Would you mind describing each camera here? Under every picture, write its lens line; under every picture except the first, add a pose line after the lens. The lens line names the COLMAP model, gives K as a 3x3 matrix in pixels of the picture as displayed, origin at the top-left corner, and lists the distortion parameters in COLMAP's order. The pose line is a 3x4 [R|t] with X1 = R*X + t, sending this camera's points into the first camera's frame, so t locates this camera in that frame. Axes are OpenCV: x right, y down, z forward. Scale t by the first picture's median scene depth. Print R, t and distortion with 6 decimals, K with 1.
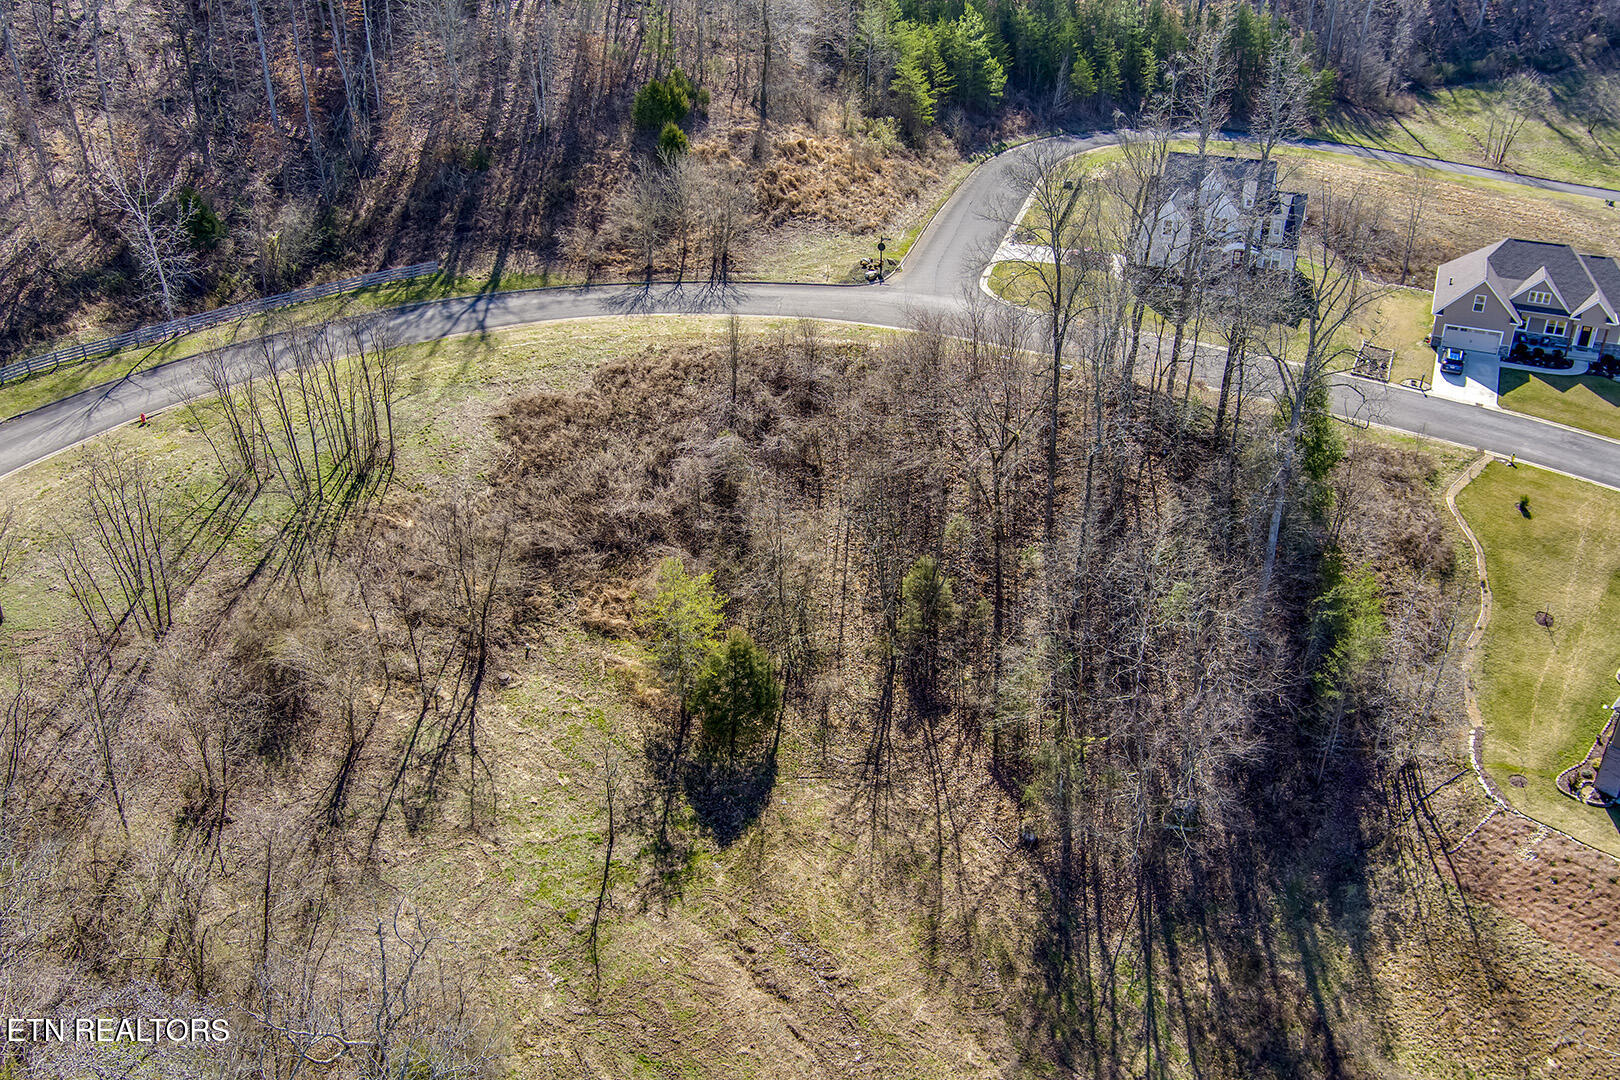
lens RADIAL K [[1315.7, 0, 815.1], [0, 1315.7, 538.8], [0, 0, 1]] dist [-0.092873, 0.053483]
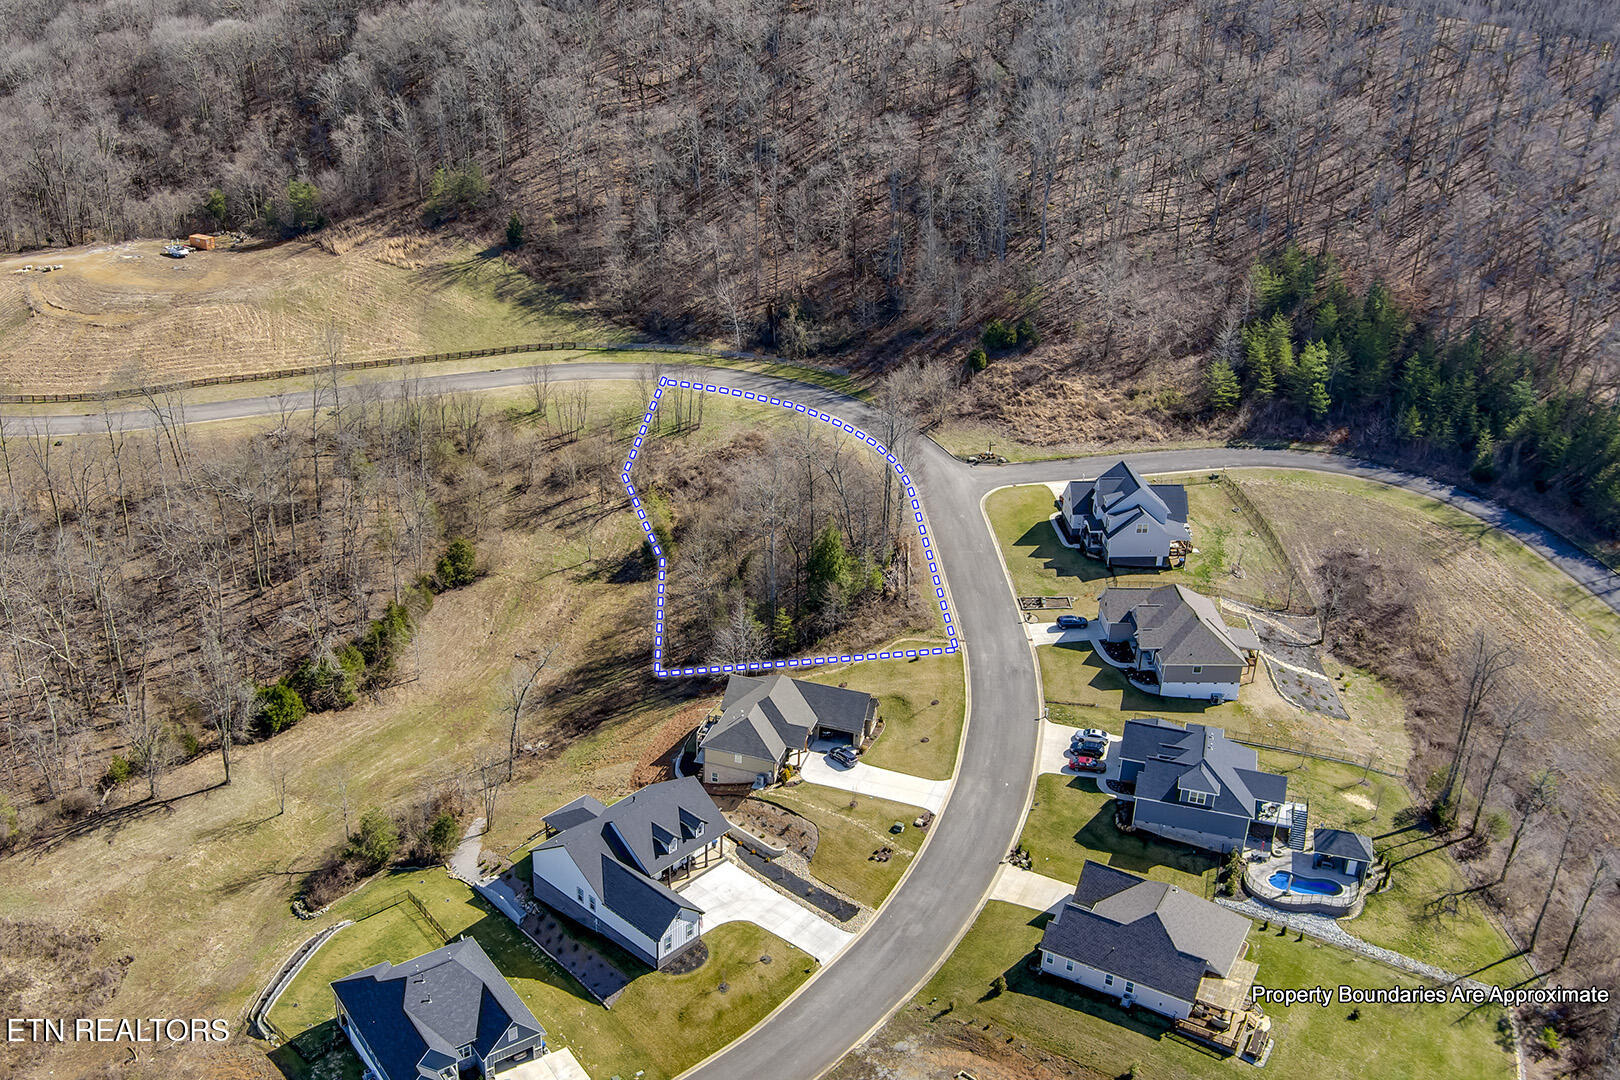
lens RADIAL K [[1599.7, 0, 762.0], [0, 1599.7, 560.2], [0, 0, 1]] dist [-0.072267, 0.000000]
pose [[0.451620, 0.418308, -0.788073, 2.248538], [-0.446959, 0.870527, 0.205937, -0.536953], [0.772184, 0.259231, 0.580114, -0.596973]]
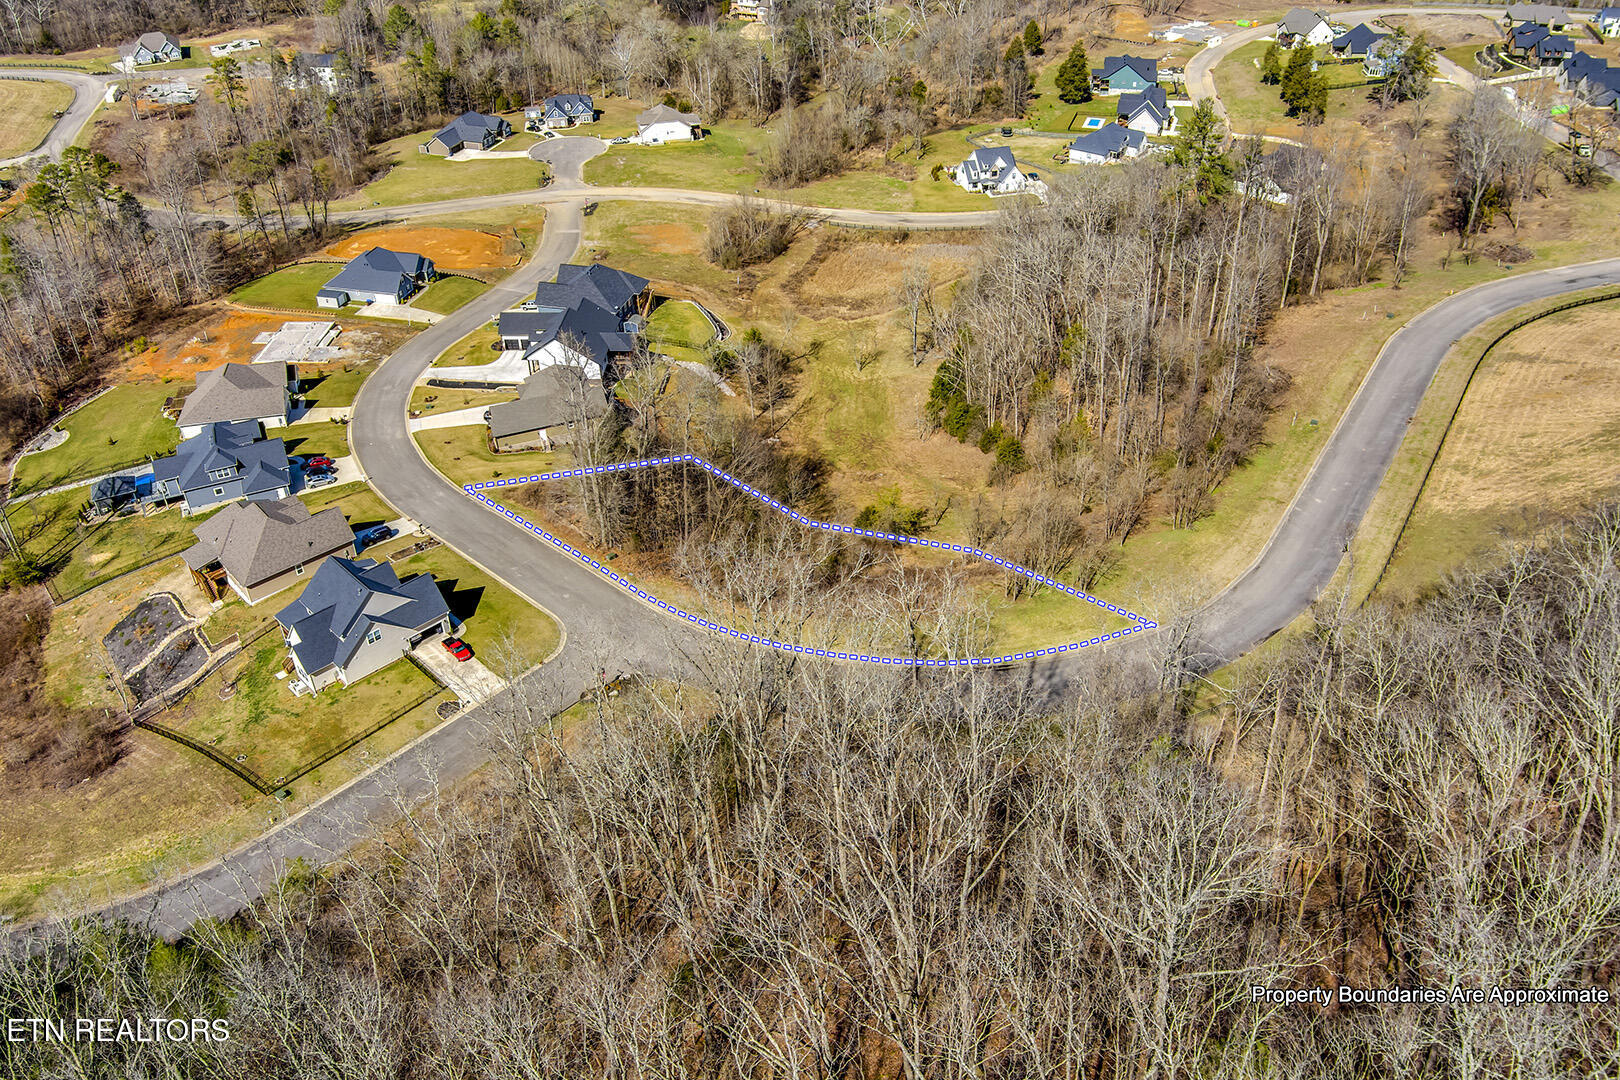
lens RADIAL K [[1363.7, 0, 804.9], [0, 1363.7, 553.8], [0, 0, 1]] dist [-0.075517, 0.023374]
pose [[-0.916084, -0.203628, 0.345436, -0.720300], [0.222312, 0.459032, 0.860155, -1.778331], [-0.333718, 0.864769, -0.375243, 1.774376]]
